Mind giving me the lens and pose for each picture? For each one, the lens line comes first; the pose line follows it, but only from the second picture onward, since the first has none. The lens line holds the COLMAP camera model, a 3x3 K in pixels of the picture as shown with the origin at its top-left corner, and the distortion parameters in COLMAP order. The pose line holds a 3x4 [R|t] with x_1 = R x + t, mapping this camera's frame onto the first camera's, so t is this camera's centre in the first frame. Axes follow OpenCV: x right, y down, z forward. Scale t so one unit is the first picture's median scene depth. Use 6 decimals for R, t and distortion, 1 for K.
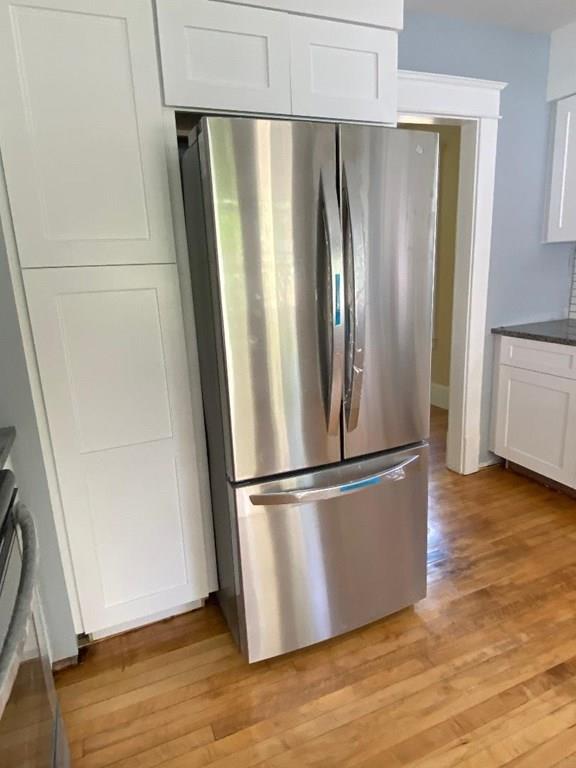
lens RADIAL K [[484.8, 0, 288.0], [0, 484.8, 384.0], [0, 0, 1]] dist [0.001465, -0.000821]
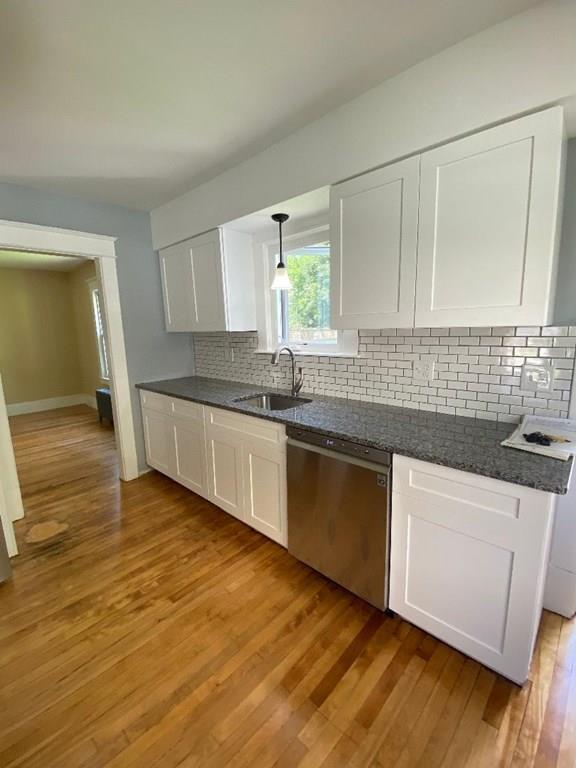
lens RADIAL K [[341.2, 0, 288.0], [0, 341.2, 384.0], [0, 0, 1]] dist [0.000205, -0.000237]
pose [[0.916918, -0.049774, 0.395960, 0.673285], [0.086154, 0.993483, -0.074619, 0.013044], [-0.389665, 0.102533, 0.915231, -0.318121]]
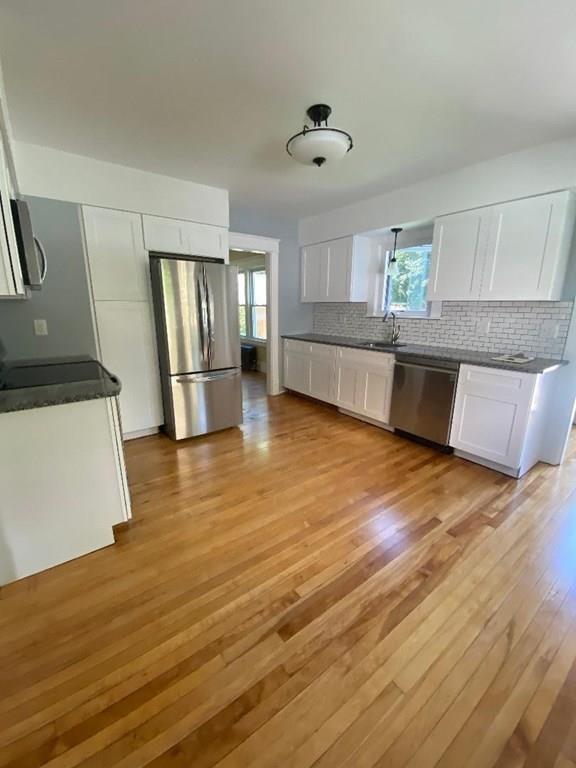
lens RADIAL K [[314.5, 0, 288.0], [0, 314.5, 384.0], [0, 0, 1]] dist [0.010942, -0.000079]
pose [[0.972989, -0.005973, 0.230774, 0.121011], [0.008217, 0.999928, -0.008766, 0.228188], [-0.230705, 0.010426, 0.972968, -0.874420]]
